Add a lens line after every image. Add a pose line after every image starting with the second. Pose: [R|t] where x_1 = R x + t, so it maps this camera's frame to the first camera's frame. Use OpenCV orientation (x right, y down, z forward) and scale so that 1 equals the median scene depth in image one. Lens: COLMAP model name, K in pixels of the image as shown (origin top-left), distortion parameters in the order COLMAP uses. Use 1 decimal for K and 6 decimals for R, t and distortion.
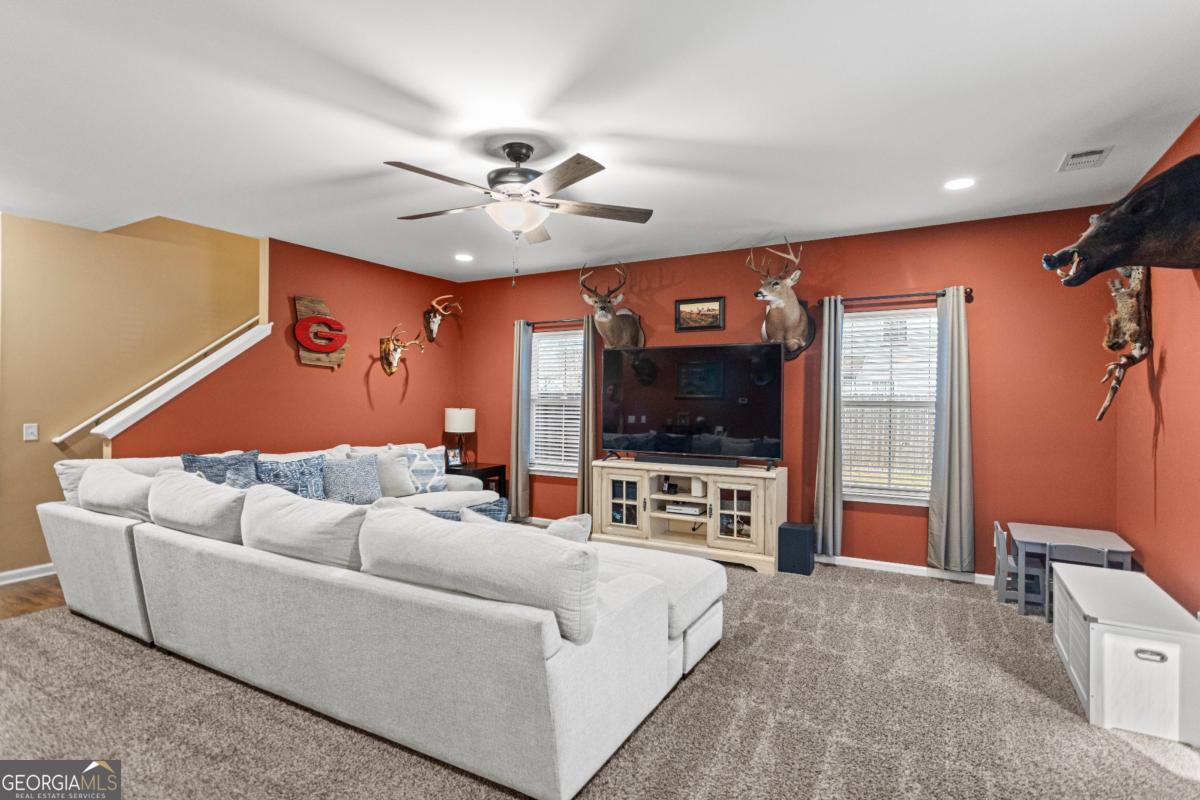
lens RADIAL K [[554.1, 0, 666.4], [0, 554.1, 400.5], [0, 0, 1]] dist [0.001144, 0.000082]
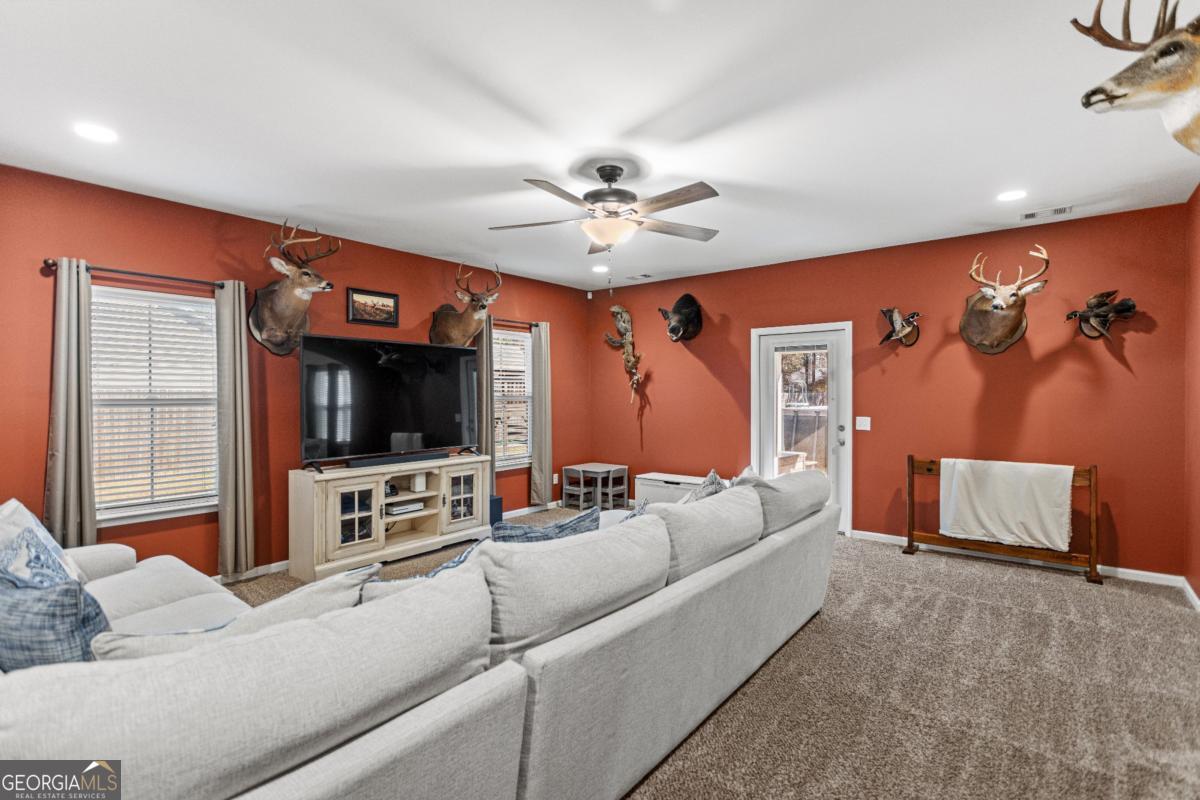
lens RADIAL K [[558.9, 0, 600.3], [0, 558.9, 395.9], [0, 0, 1]] dist [0.000627, 0.000115]
pose [[0.222786, -0.009049, 0.974825, -0.847994], [0.010747, 0.999919, 0.006825, -0.006302], [-0.974808, 0.008956, 0.222865, 0.432752]]
